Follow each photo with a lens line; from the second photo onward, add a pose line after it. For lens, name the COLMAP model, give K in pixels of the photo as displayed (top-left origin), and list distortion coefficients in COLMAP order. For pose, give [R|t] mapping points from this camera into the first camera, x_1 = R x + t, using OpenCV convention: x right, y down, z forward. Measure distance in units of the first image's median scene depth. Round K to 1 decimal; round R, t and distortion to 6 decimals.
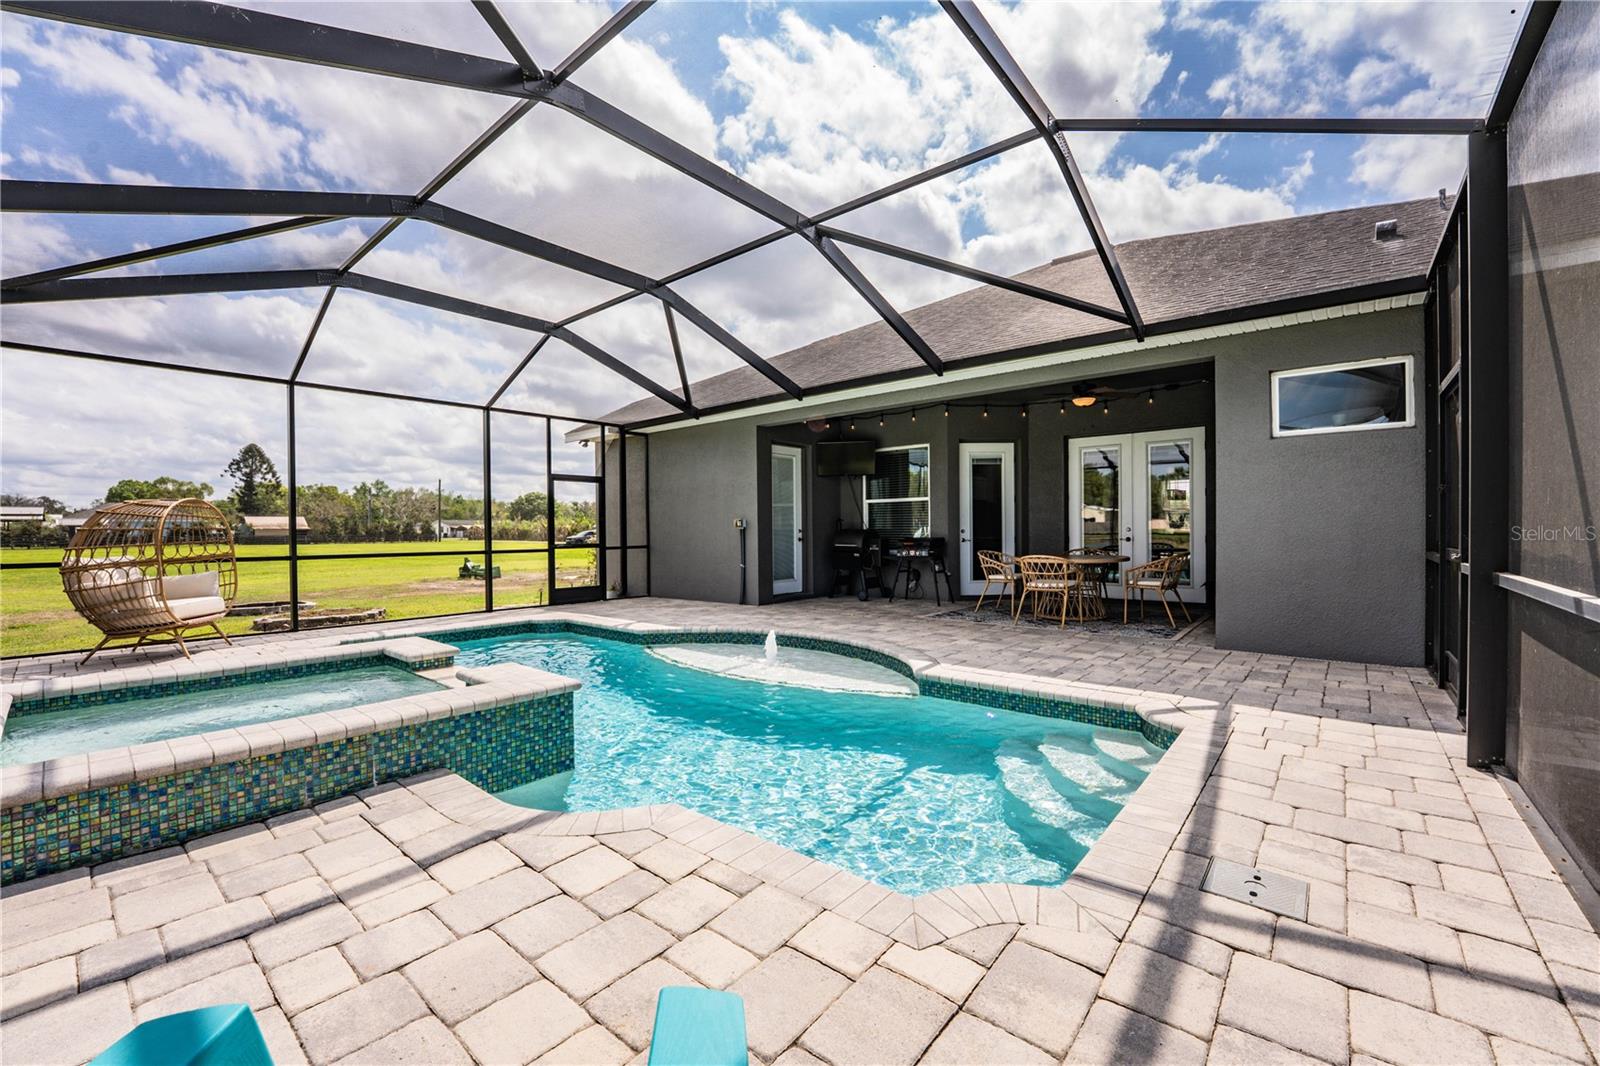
lens RADIAL K [[659.5, 0, 797.4], [0, 659.5, 539.0], [0, 0, 1]] dist [-0.021790, 0.000135]
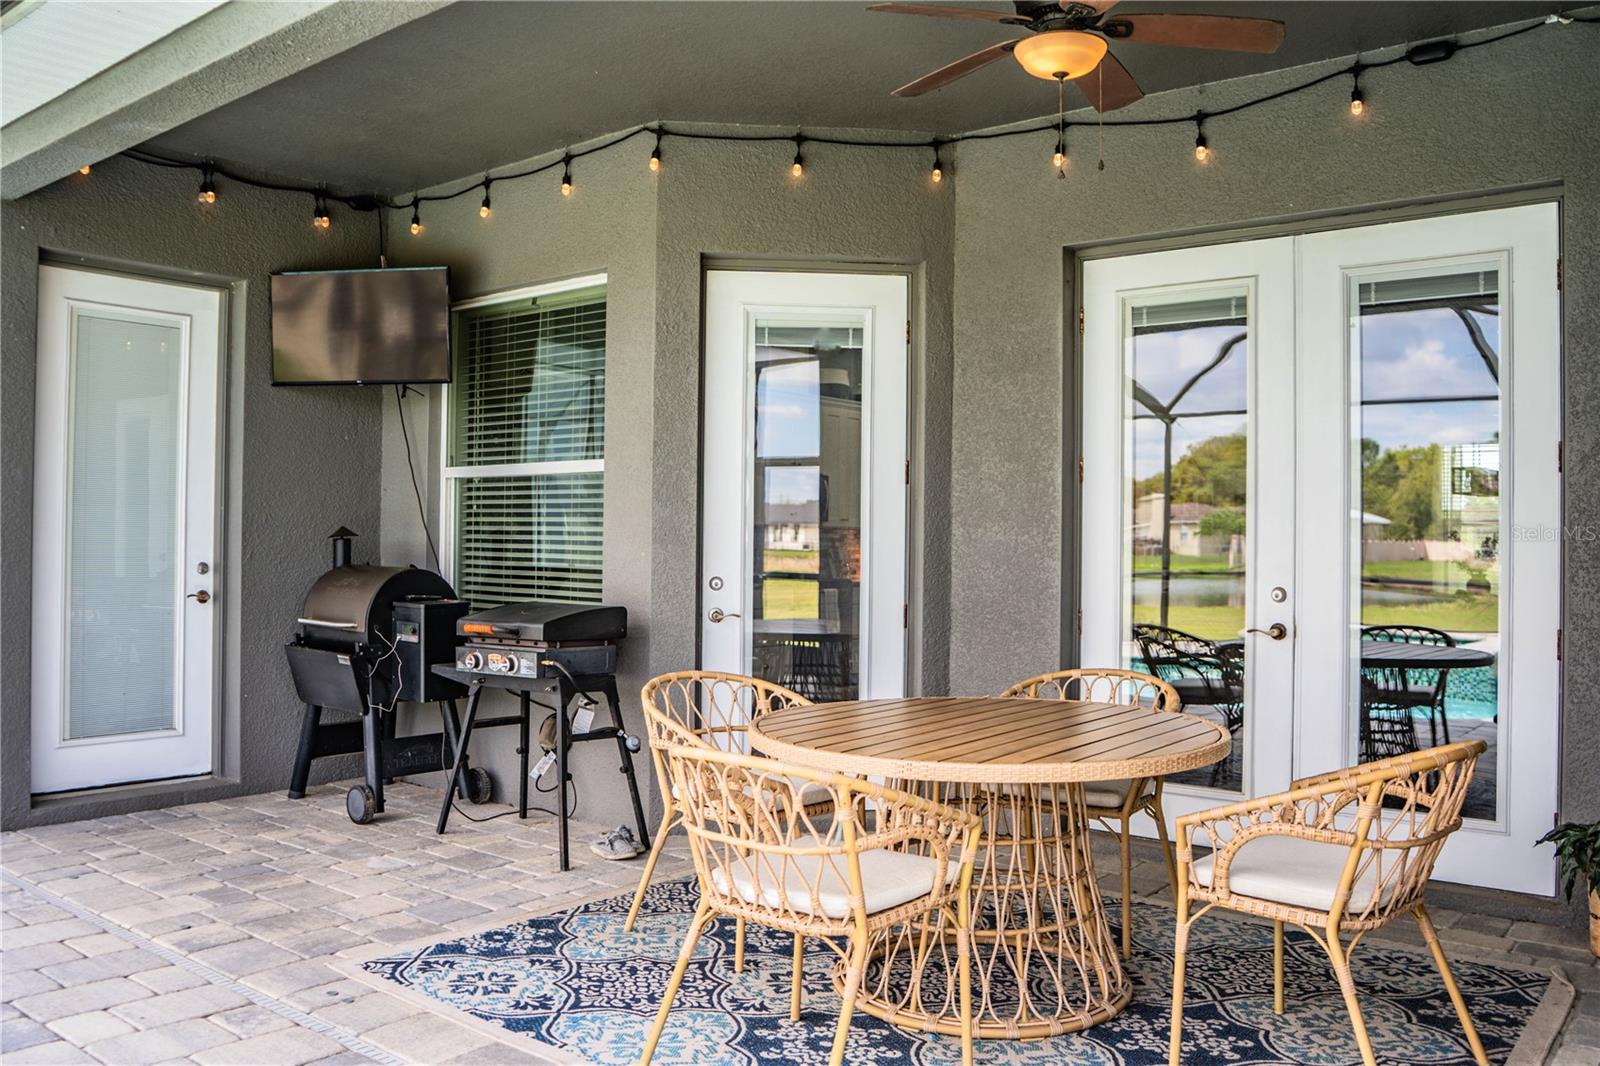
lens RADIAL K [[1301.9, 0, 806.1], [0, 1301.9, 531.8], [0, 0, 1]] dist [-0.114687, 0.081710]
pose [[0.999456, 0.020889, 0.025528, 0.276108], [-0.020346, 0.999564, -0.021375, -0.023020], [-0.025963, 0.020844, 0.999446, 0.446921]]
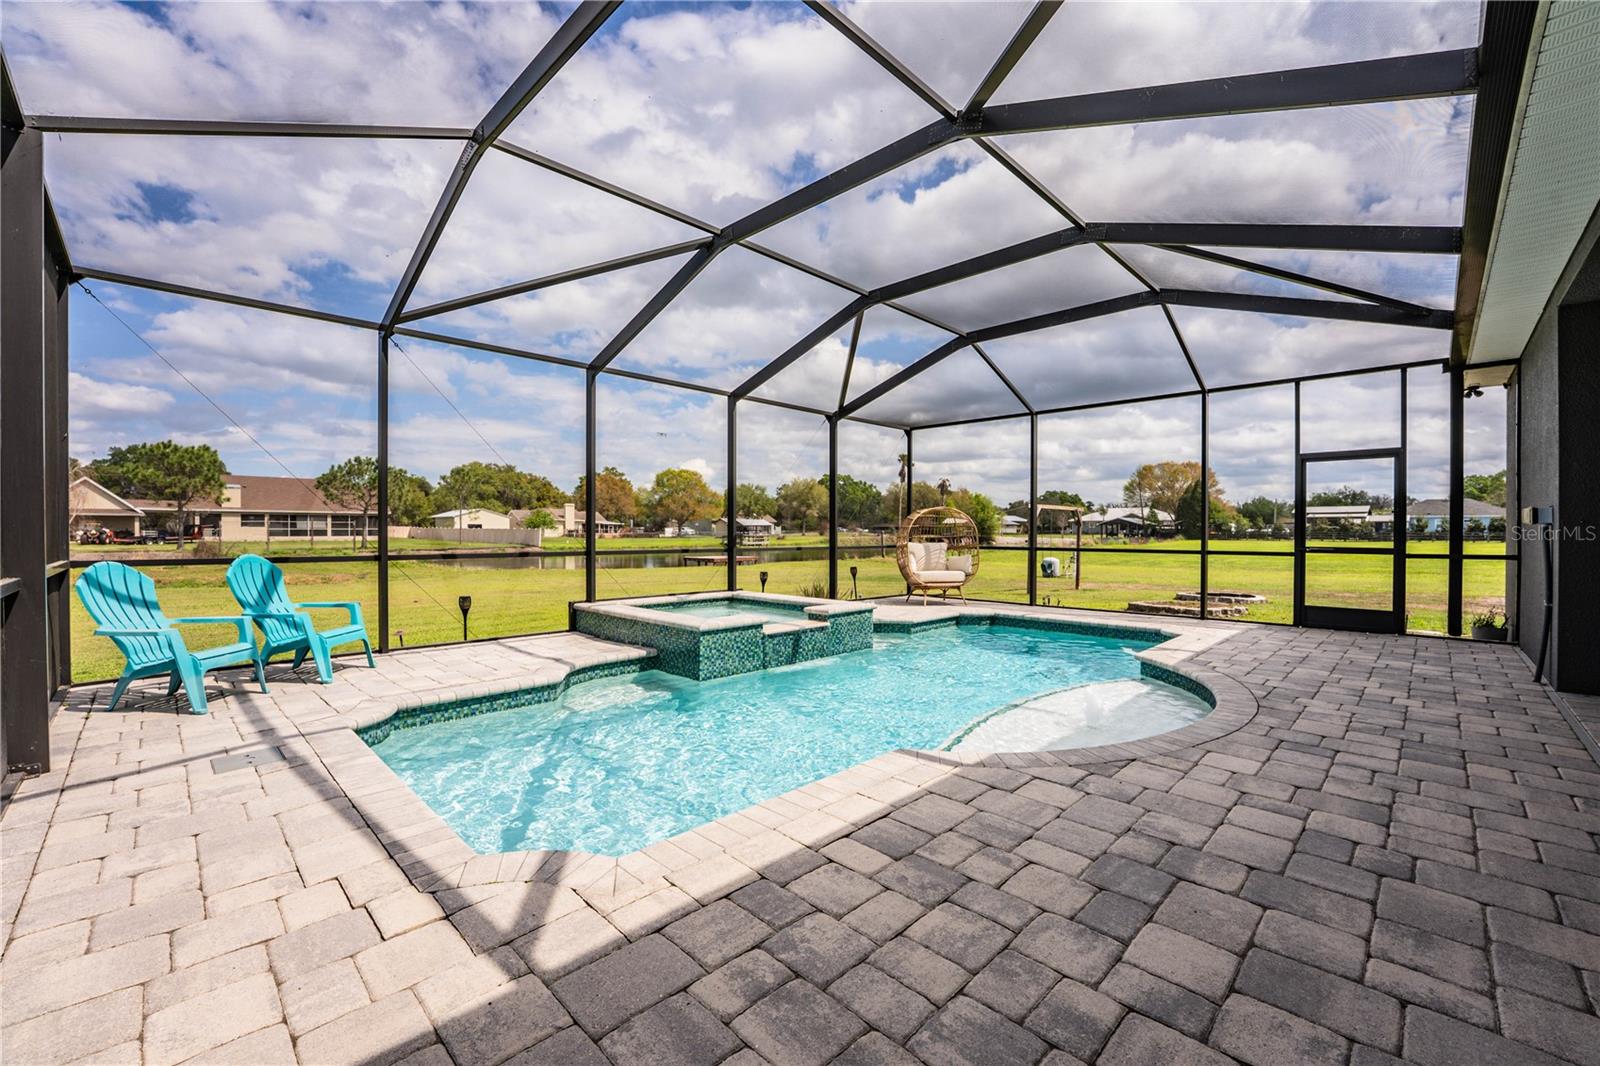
lens RADIAL K [[651.2, 0, 801.8], [0, 651.2, 539.0], [0, 0, 1]] dist [-0.025614, 0.000249]
pose [[-0.079662, 0.019503, -0.996631, 0.415118], [-0.012274, 0.999714, 0.020545, -0.009157], [0.996746, 0.013869, -0.079399, 0.480732]]
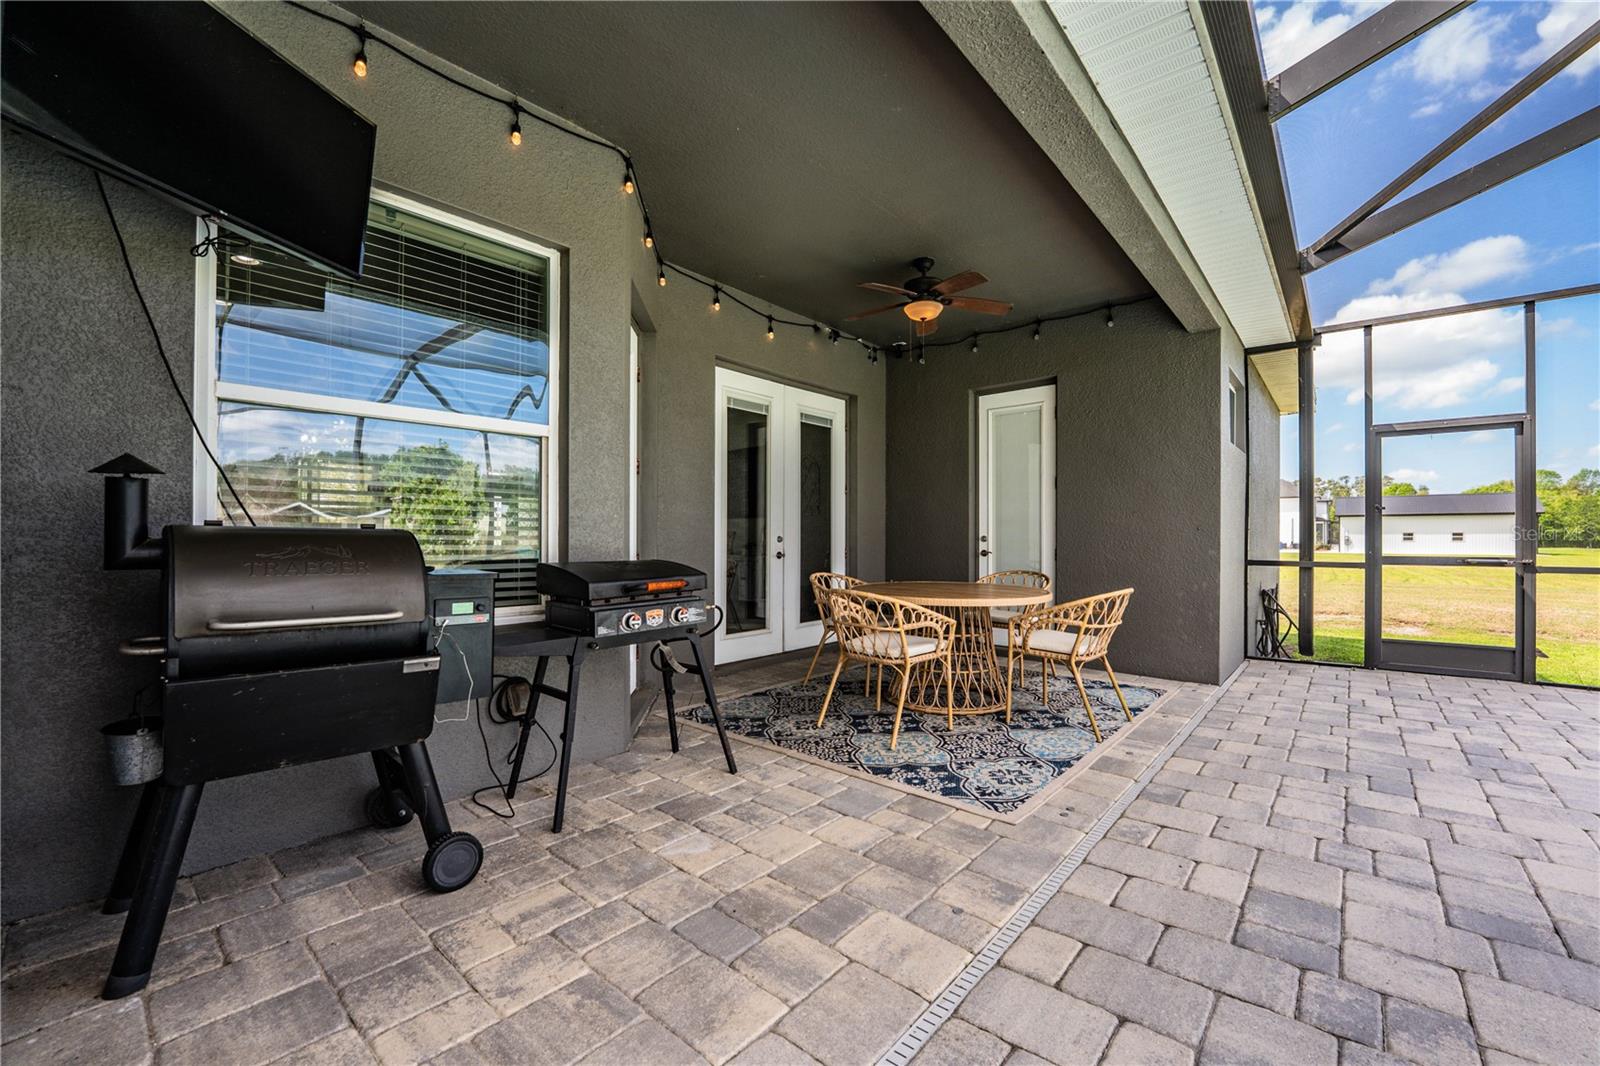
lens RADIAL K [[651.2, 0, 801.8], [0, 651.2, 539.0], [0, 0, 1]] dist [-0.025614, 0.000249]
pose [[0.009398, 0.007481, 0.999928, -0.097229], [0.010731, 0.999914, -0.007582, -0.009151], [-0.999898, 0.010802, 0.009317, 0.899382]]
